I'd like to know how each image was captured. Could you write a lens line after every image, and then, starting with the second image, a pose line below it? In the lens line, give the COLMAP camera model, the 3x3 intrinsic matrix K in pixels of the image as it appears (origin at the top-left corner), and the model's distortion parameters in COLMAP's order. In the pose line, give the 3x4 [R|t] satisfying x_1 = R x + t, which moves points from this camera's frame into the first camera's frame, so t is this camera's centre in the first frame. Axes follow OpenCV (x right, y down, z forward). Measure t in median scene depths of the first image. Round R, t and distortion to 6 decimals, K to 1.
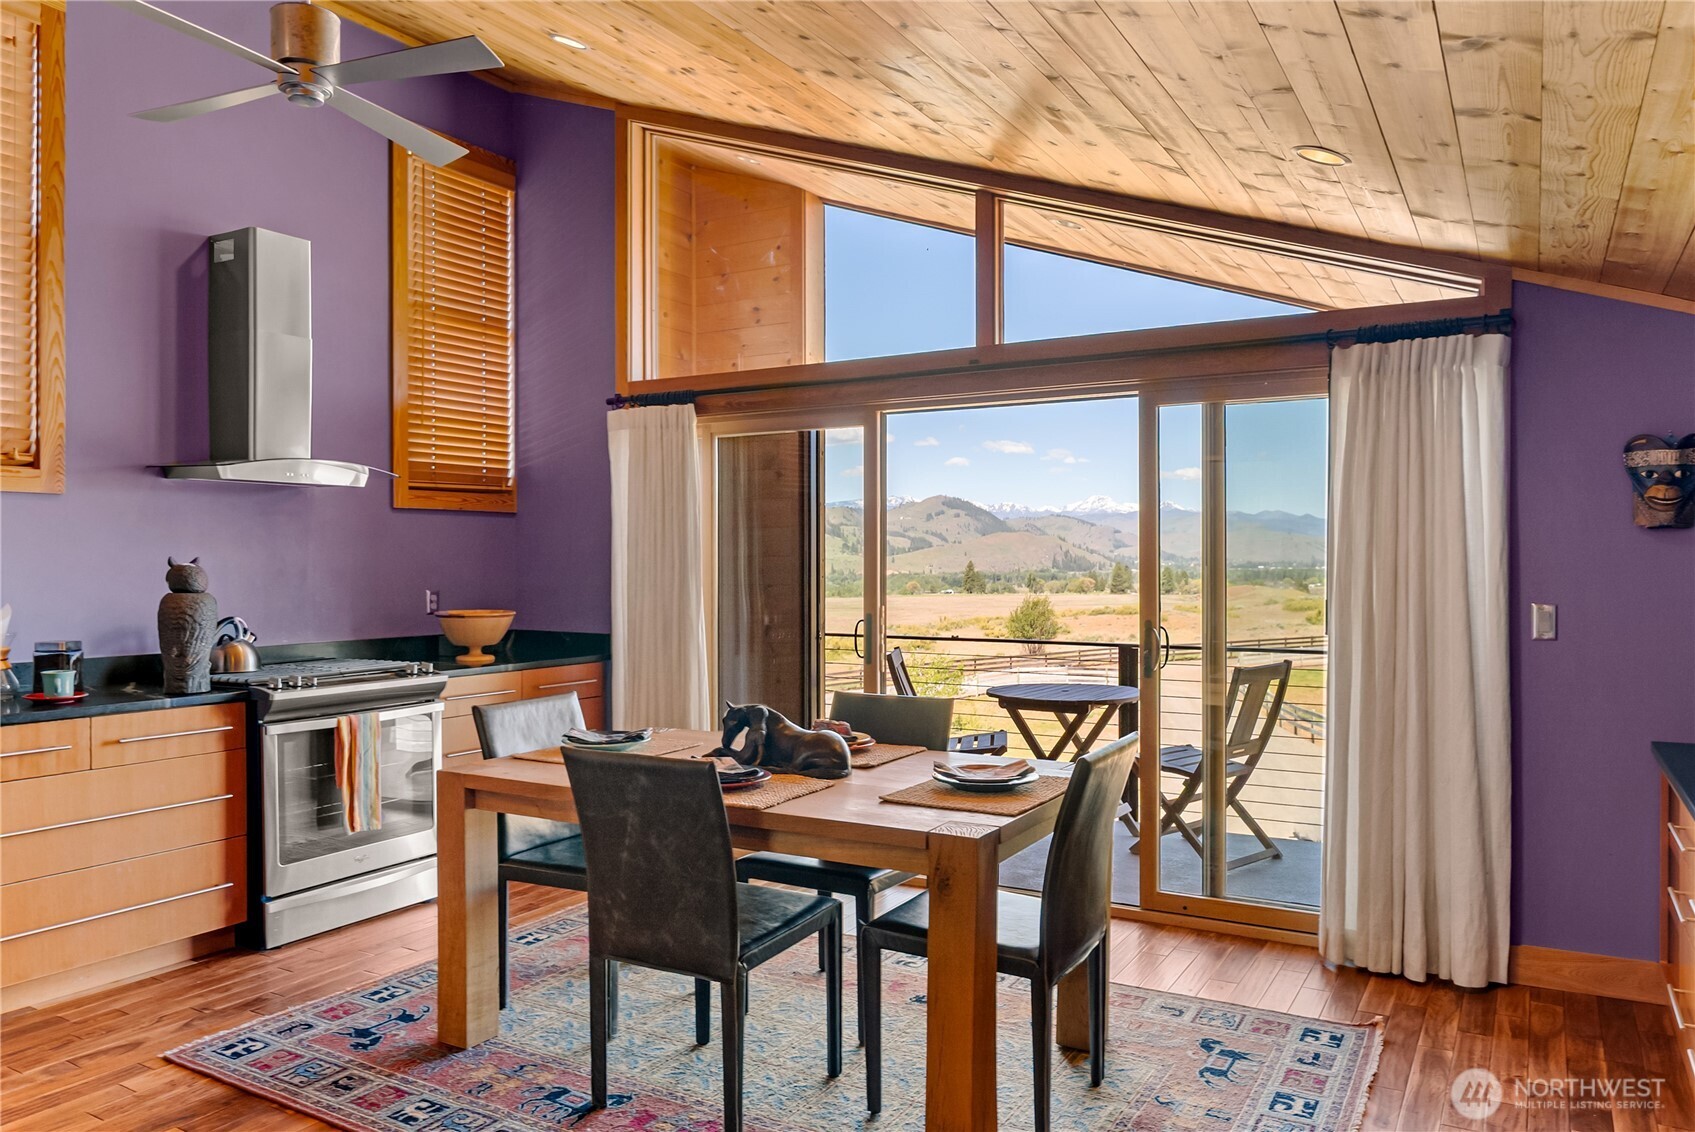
lens RADIAL K [[1172.9, 0, 859.0], [0, 1172.9, 565.3], [0, 0, 1]] dist [-0.013179, -0.001812]
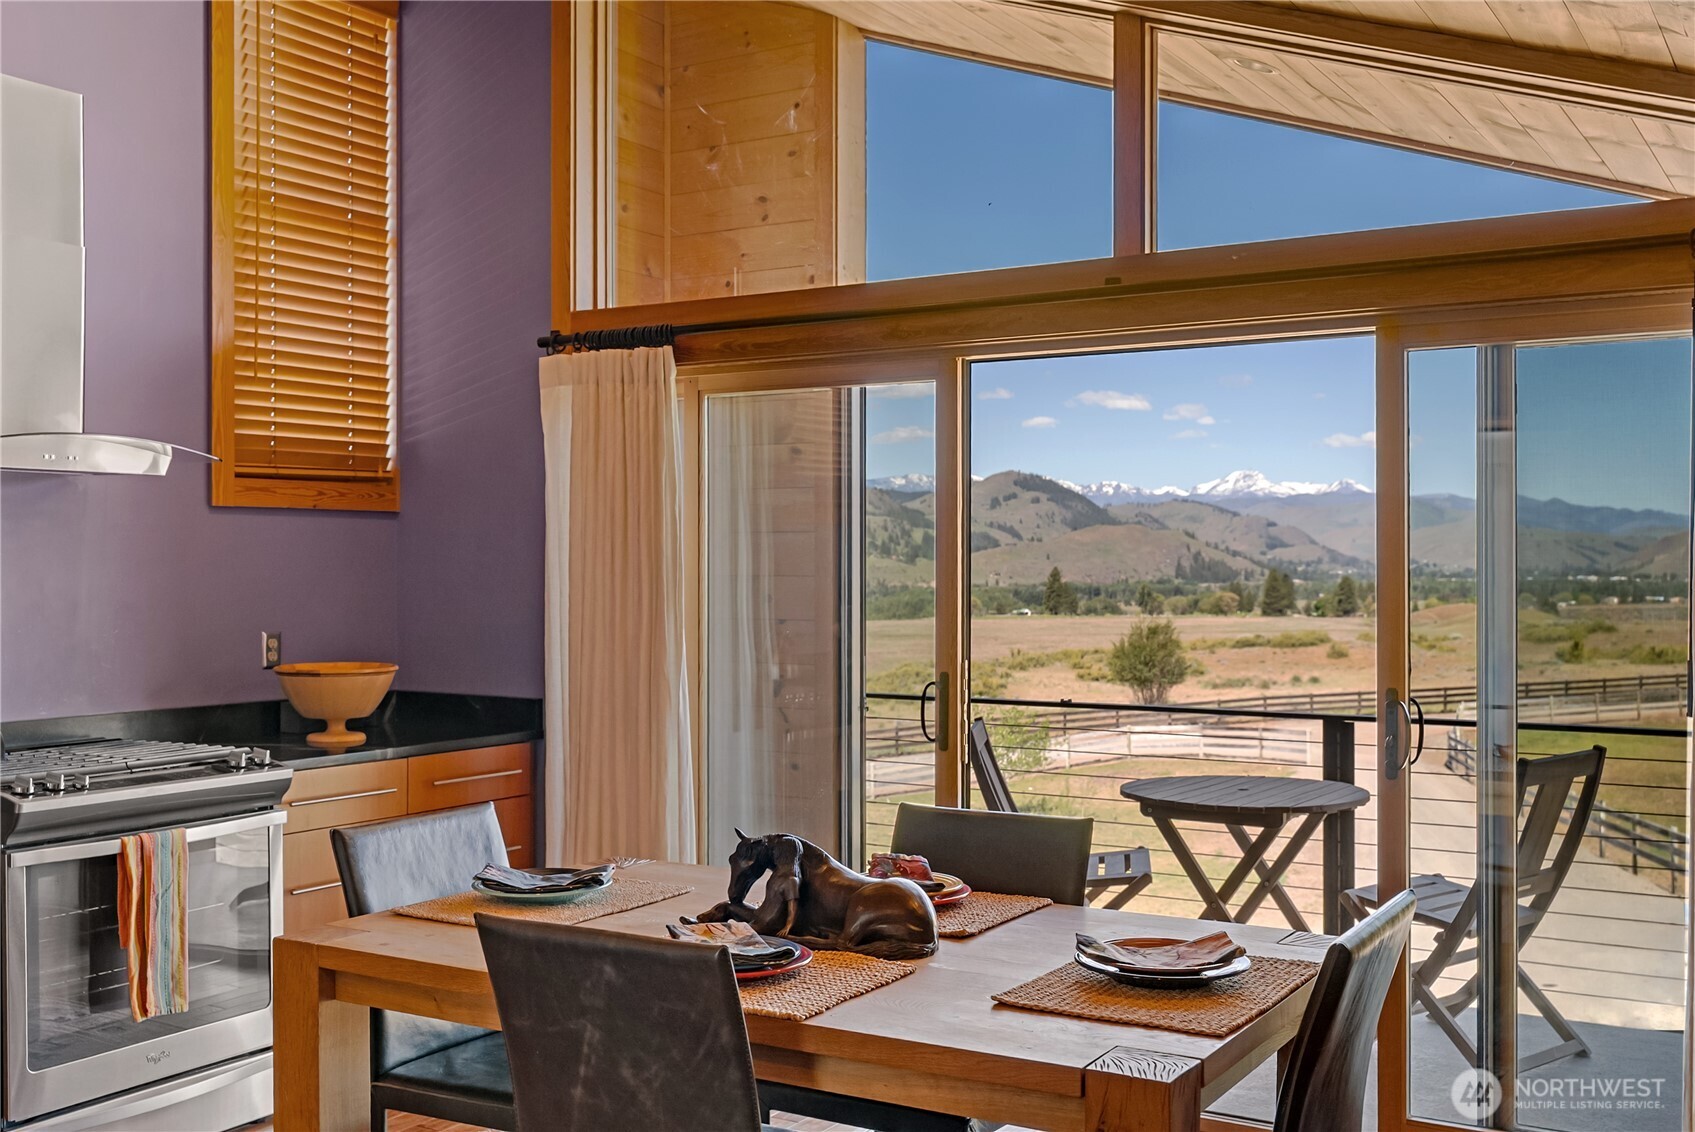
lens RADIAL K [[1709.4, 0, 847.5], [0, 1709.4, 566.0], [0, 0, 1]] dist [0.007340, -0.014699]
pose [[0.999662, 0.001723, -0.025925, -0.019265], [-0.001825, 0.999991, -0.003909, -0.012522], [0.025918, 0.003955, 0.999656, 0.057741]]
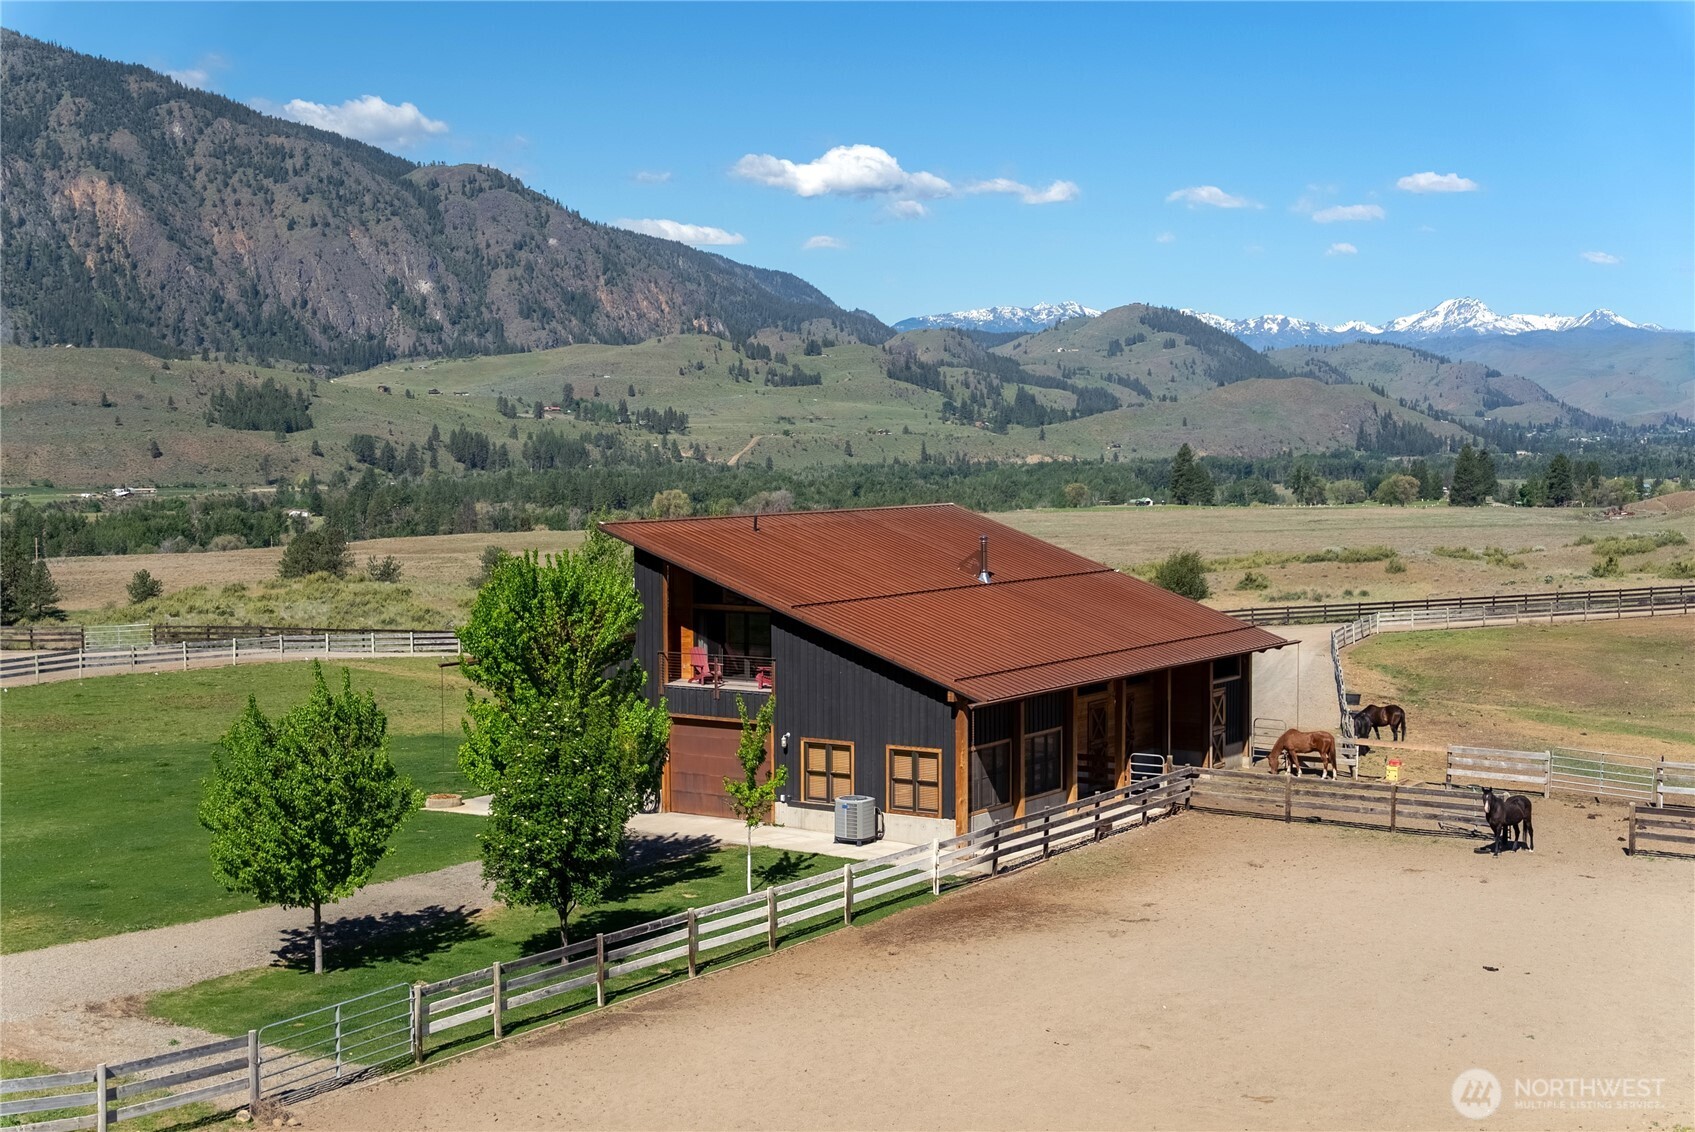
lens RADIAL K [[2360.9, 0, 853.0], [0, 2360.9, 571.8], [0, 0, 1]] dist [0.028340, 0.042437]
pose [[0.998672, 0.000484, -0.051516, -0.024989], [0.002425, 0.998405, 0.056397, -0.199506], [0.051461, -0.056447, 0.997078, -2.464762]]
